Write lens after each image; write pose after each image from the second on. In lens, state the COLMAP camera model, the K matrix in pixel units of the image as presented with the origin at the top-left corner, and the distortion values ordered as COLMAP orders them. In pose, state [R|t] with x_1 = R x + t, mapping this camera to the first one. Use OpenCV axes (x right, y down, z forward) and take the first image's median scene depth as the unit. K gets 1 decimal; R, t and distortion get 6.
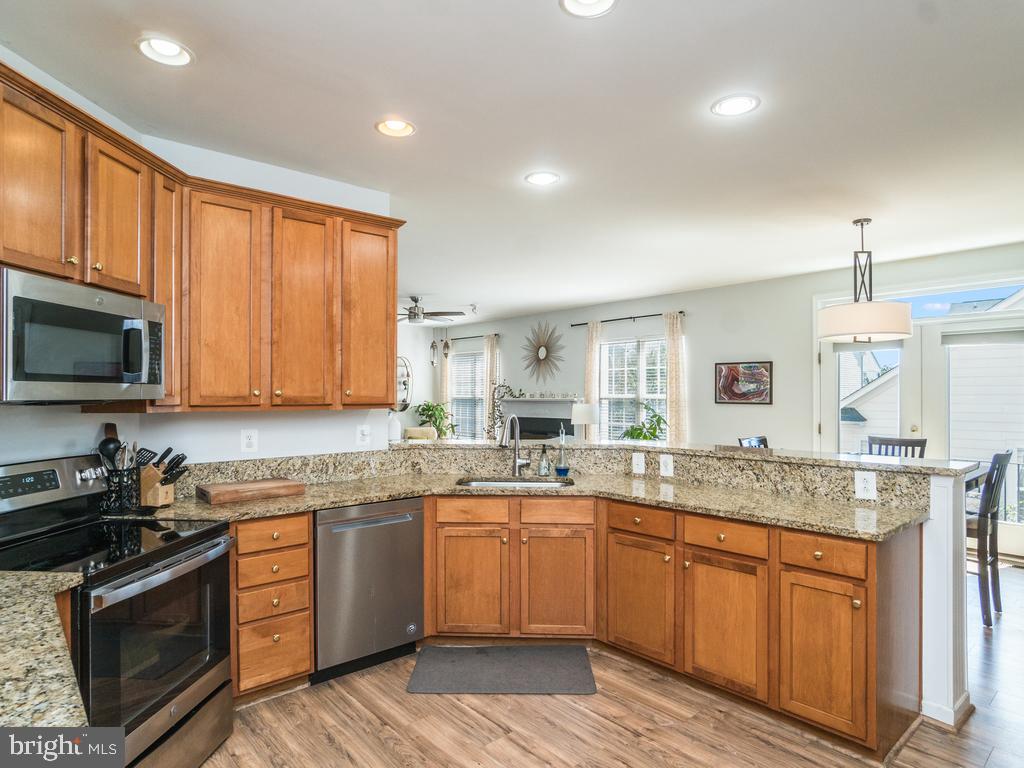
lens RADIAL K [[607.7, 0, 512.0], [0, 607.7, 384.0], [0, 0, 1]] dist [-0.003166, -0.000767]
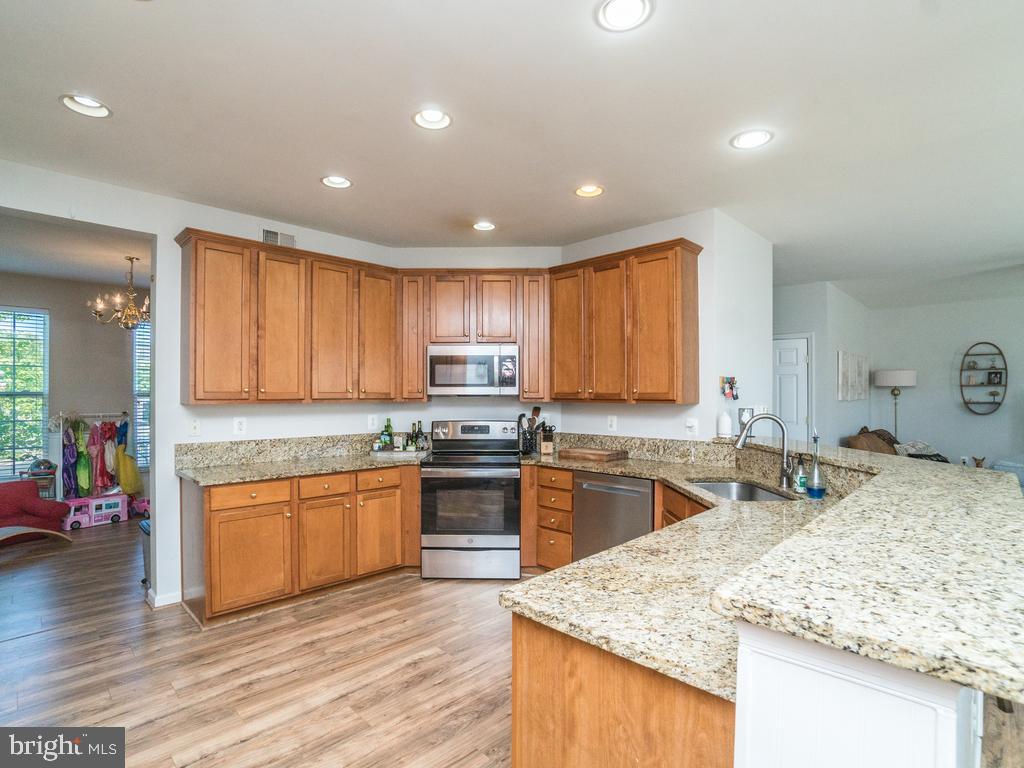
lens RADIAL K [[503.6, 0, 512.0], [0, 503.6, 384.0], [0, 0, 1]] dist [-0.045251, 0.000786]
pose [[0.072639, -0.015533, -0.997237, 0.804023], [0.020035, 0.999700, -0.014112, 0.010514], [0.997157, -0.018954, 0.072929, 0.689010]]
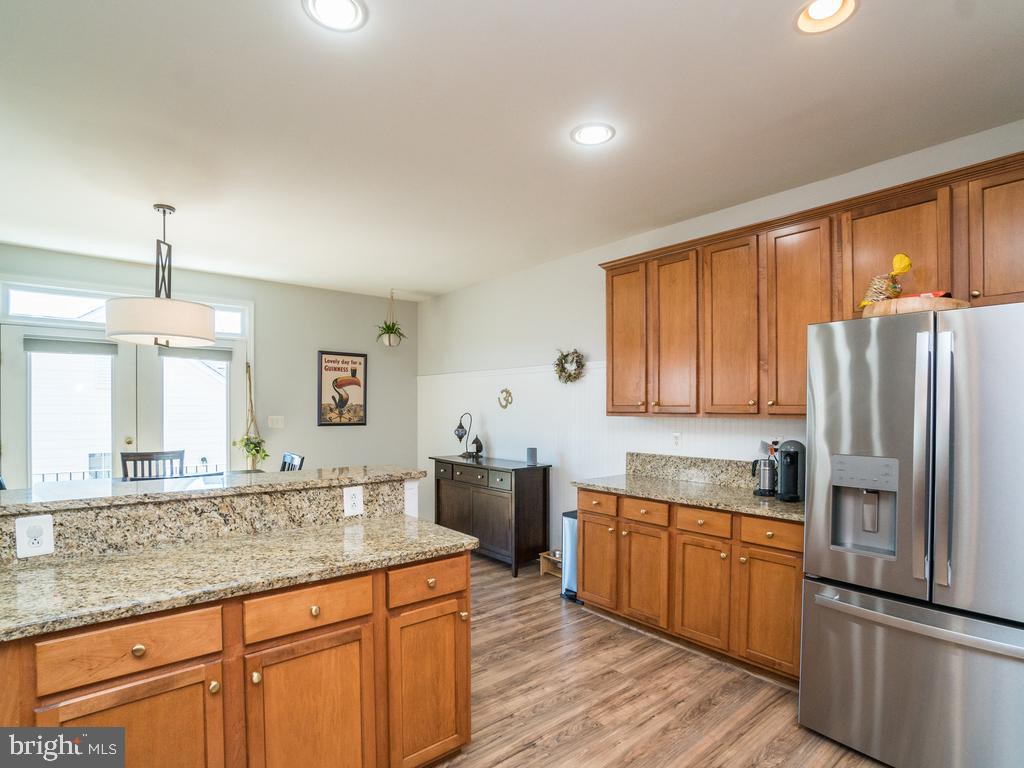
lens RADIAL K [[522.3, 0, 509.5], [0, 522.3, 409.8], [0, 0, 1]] dist [-0.023704, 0.000599]
pose [[0.038225, -0.003273, 0.999264, -0.209111], [-0.026373, 0.999643, 0.004283, 0.010692], [-0.998921, -0.026518, 0.038125, 0.648165]]
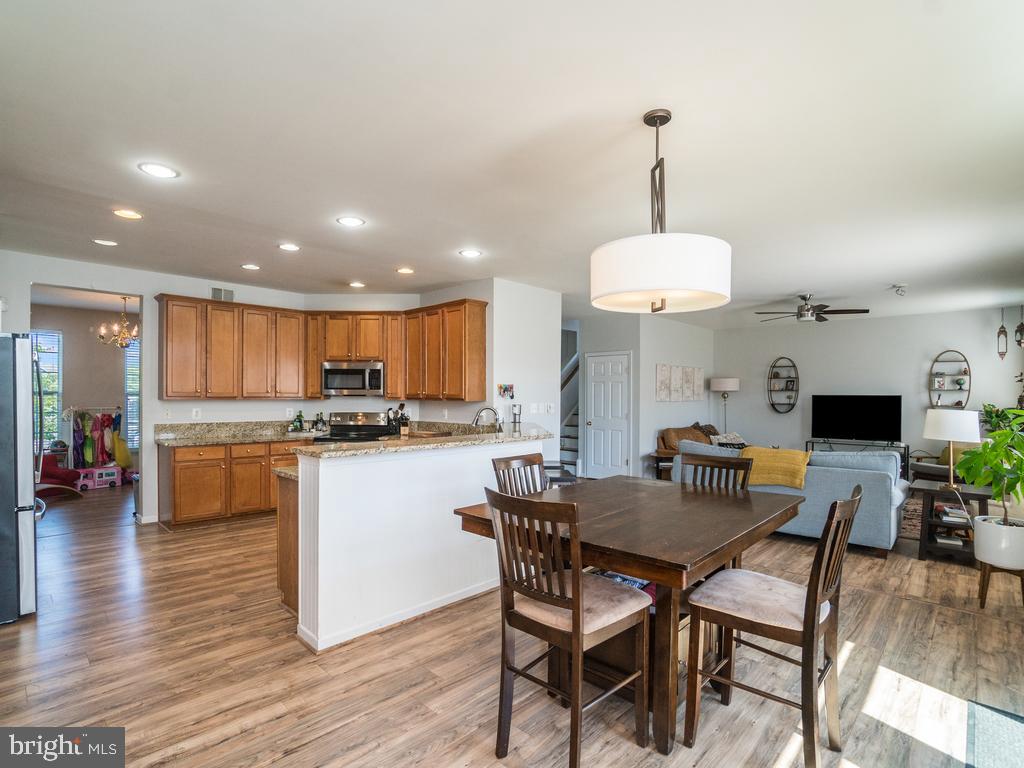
lens RADIAL K [[508.4, 0, 509.6], [0, 508.4, 390.4], [0, 0, 1]] dist [-0.040550, 0.000050]
pose [[0.083566, -0.006069, -0.996484, 1.503585], [0.014233, 0.999887, -0.004896, 0.018776], [0.996401, -0.013774, 0.083643, 1.116325]]
